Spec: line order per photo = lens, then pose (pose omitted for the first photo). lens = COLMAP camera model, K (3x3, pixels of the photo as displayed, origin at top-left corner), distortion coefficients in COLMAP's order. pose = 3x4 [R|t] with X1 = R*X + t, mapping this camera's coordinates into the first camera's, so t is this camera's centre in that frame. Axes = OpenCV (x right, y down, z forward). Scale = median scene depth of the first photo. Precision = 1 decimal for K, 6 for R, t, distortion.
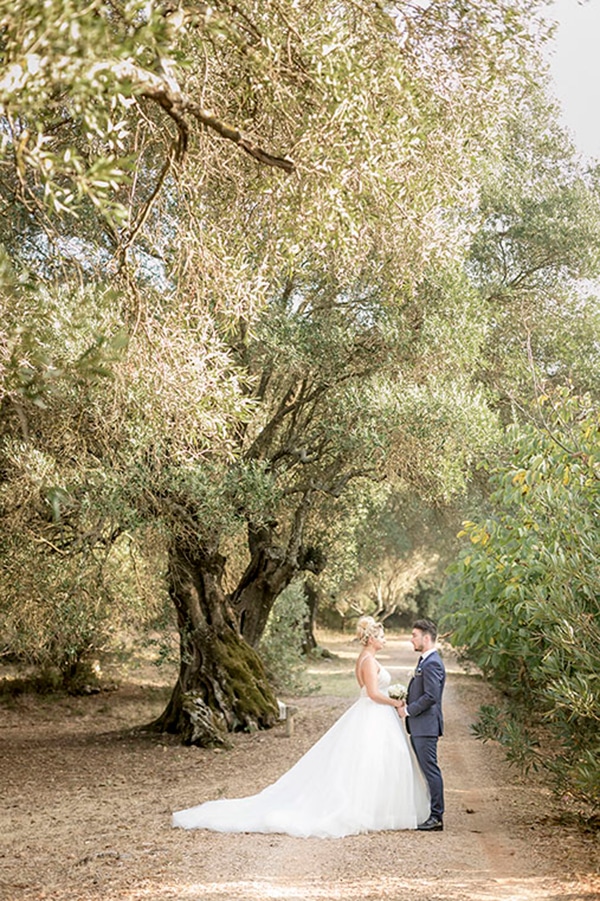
lens RADIAL K [[1372.6, 0, 300.0], [0, 1372.6, 450.5], [0, 0, 1]] dist [-0.054871, -0.090889]
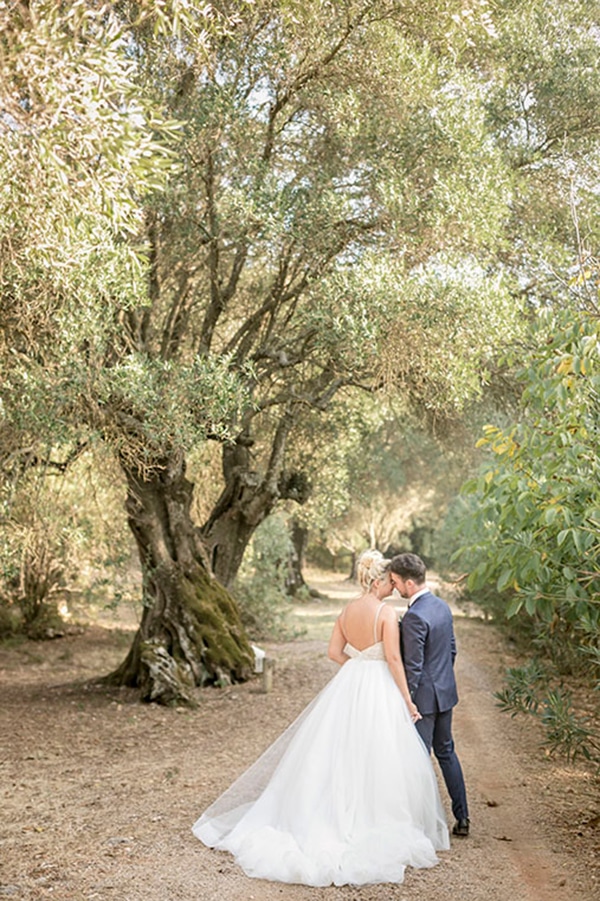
lens RADIAL K [[1372.6, 0, 300.0], [0, 1372.6, 450.5], [0, 0, 1]] dist [-0.054871, -0.090889]
pose [[0.999983, 0.002386, 0.005331, 0.007522], [-0.002618, 0.999031, 0.043934, 0.020001], [-0.005221, -0.043947, 0.999020, 0.147039]]
